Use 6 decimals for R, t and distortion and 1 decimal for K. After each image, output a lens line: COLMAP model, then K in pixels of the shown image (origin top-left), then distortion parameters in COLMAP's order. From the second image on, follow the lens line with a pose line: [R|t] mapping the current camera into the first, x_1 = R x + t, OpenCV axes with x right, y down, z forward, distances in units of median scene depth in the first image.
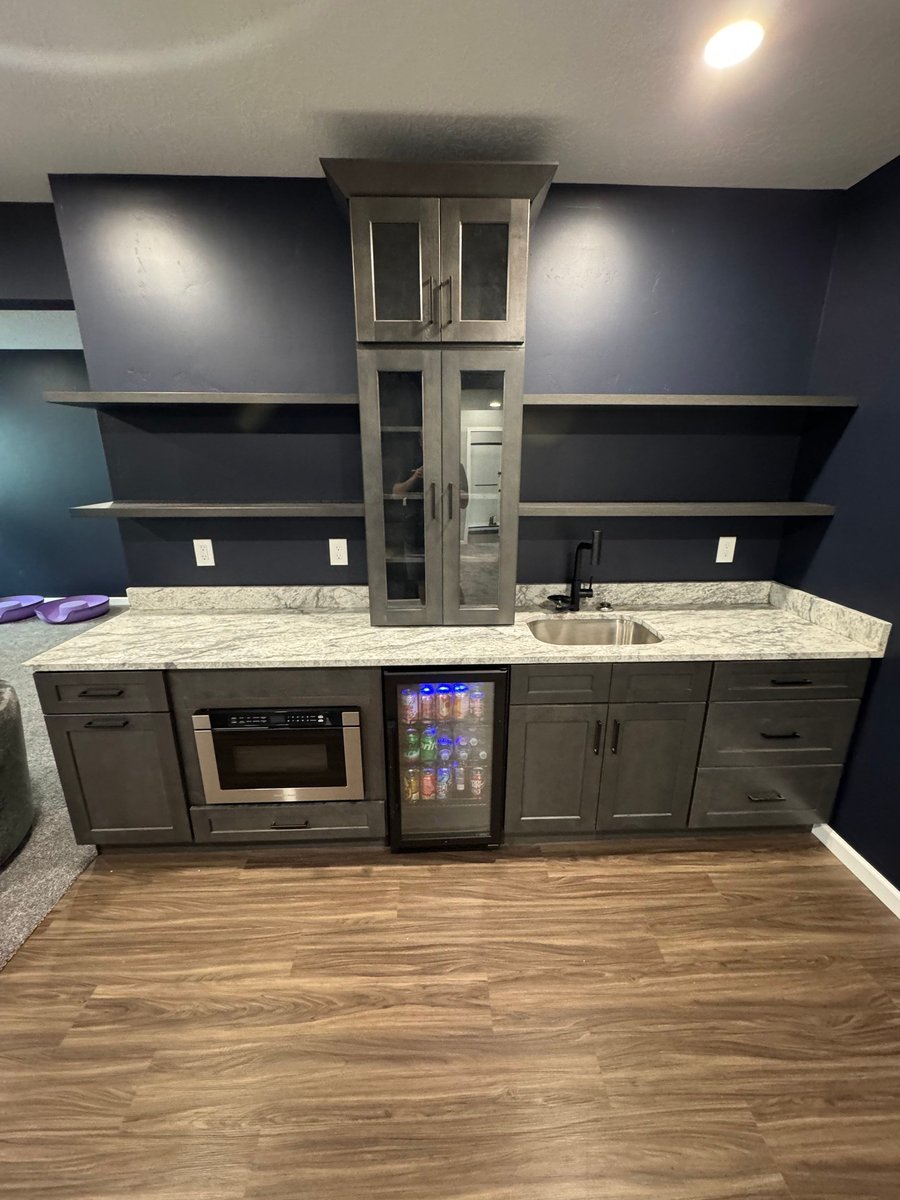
lens RADIAL K [[481.5, 0, 450.0], [0, 481.5, 600.0], [0, 0, 1]] dist [-0.001898, -0.000288]
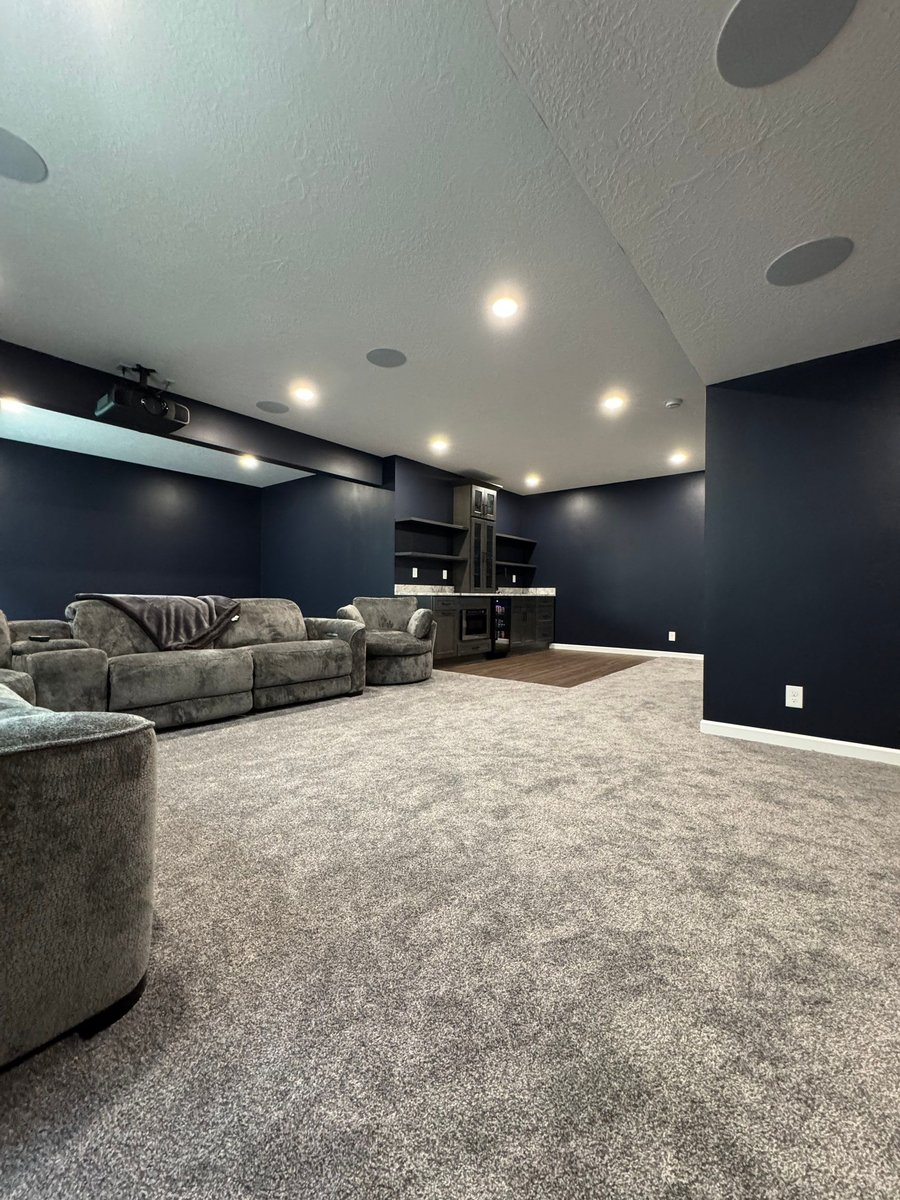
lens RADIAL K [[481.5, 0, 450.0], [0, 481.5, 600.0], [0, 0, 1]] dist [-0.001898, -0.000288]
pose [[0.652735, -0.004271, 0.757574, -3.101339], [0.192860, 0.967975, -0.160713, 0.675706], [-0.732627, 0.251009, 0.632655, -1.096123]]
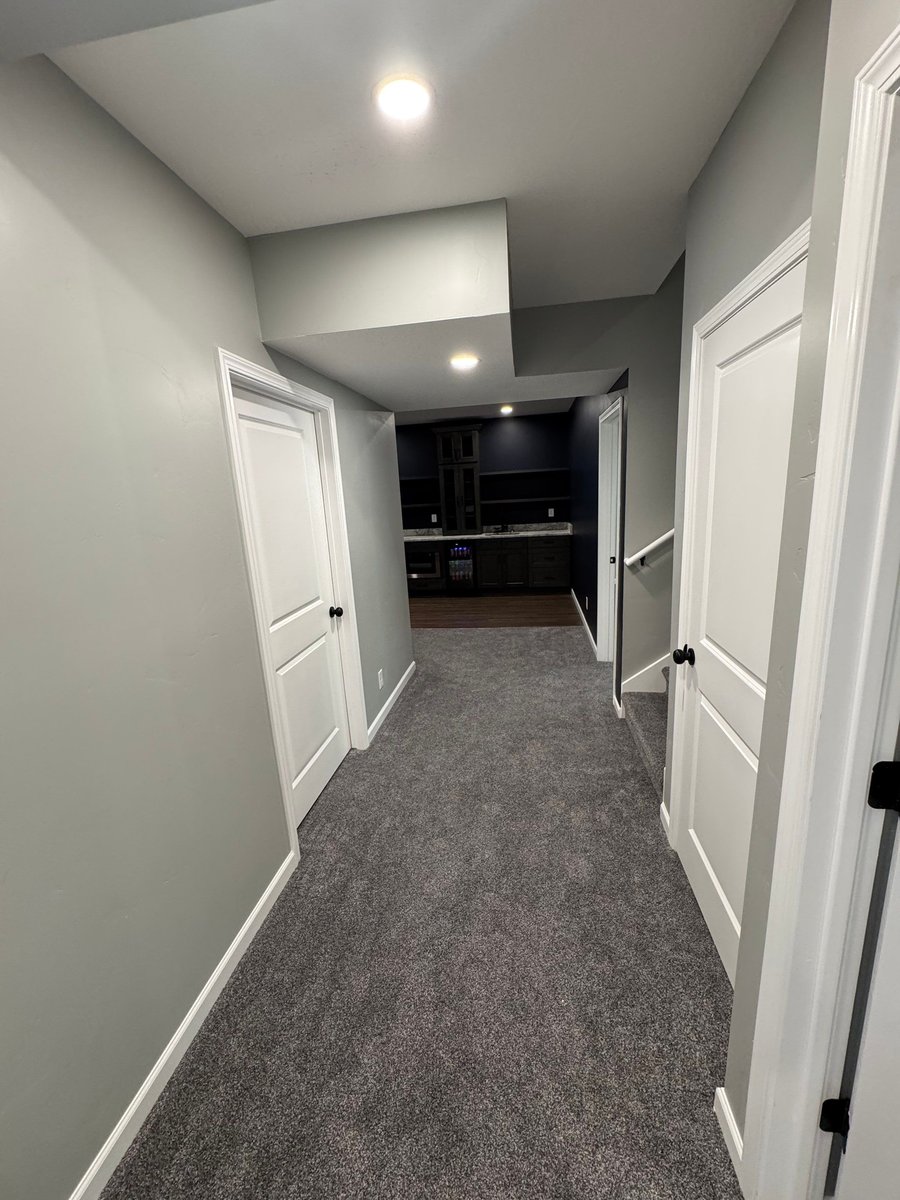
lens RADIAL K [[481.5, 0, 450.0], [0, 481.5, 600.0], [0, 0, 1]] dist [-0.001898, -0.000288]
pose [[0.981431, -0.014280, -0.191285, 0.664024], [0.003246, 0.998319, -0.057873, 0.854110], [0.191790, 0.056177, 0.979827, -2.902151]]
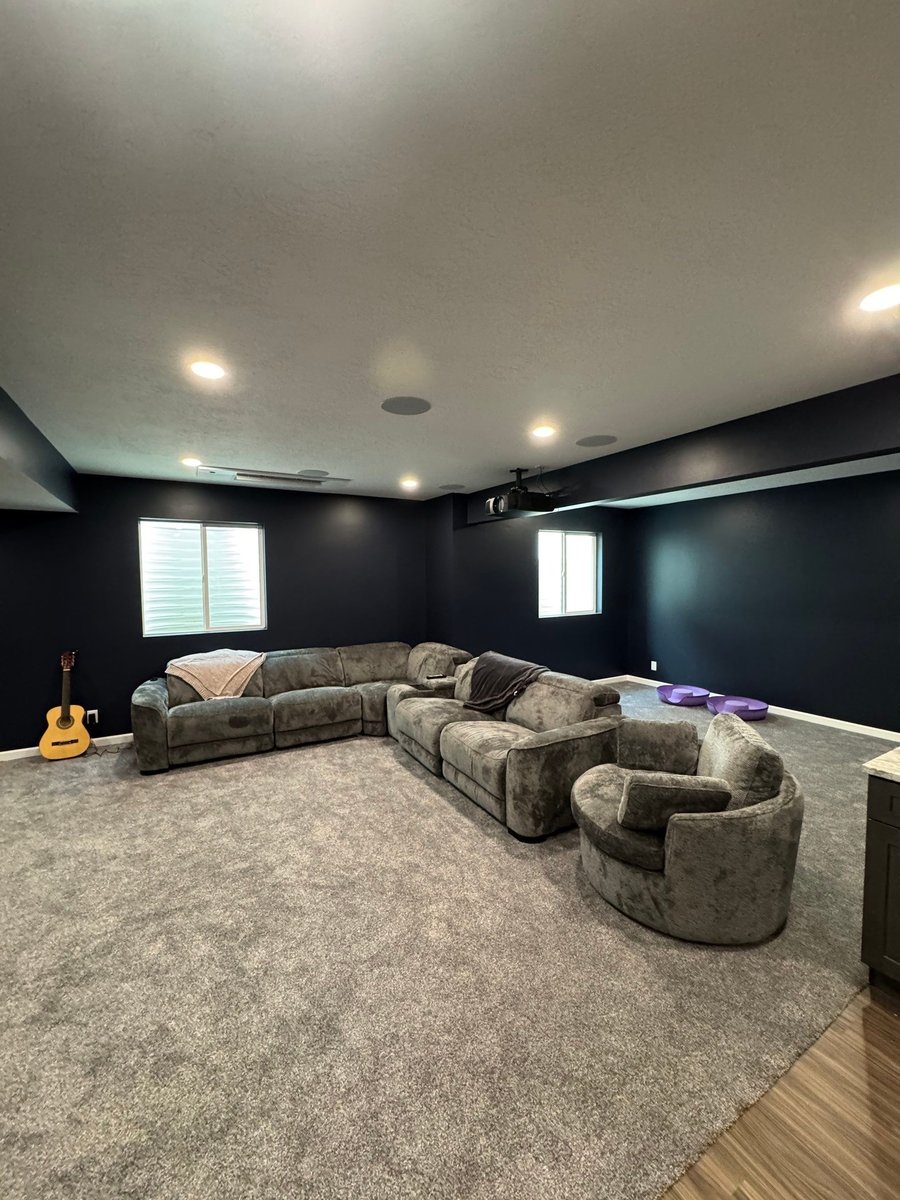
lens RADIAL K [[481.5, 0, 450.0], [0, 481.5, 600.0], [0, 0, 1]] dist [-0.001898, -0.000288]
pose [[0.470256, 0.043947, -0.881435, -0.342537], [-0.243704, 0.966391, -0.081836, 0.080548], [0.848215, 0.253293, 0.465161, -0.386388]]
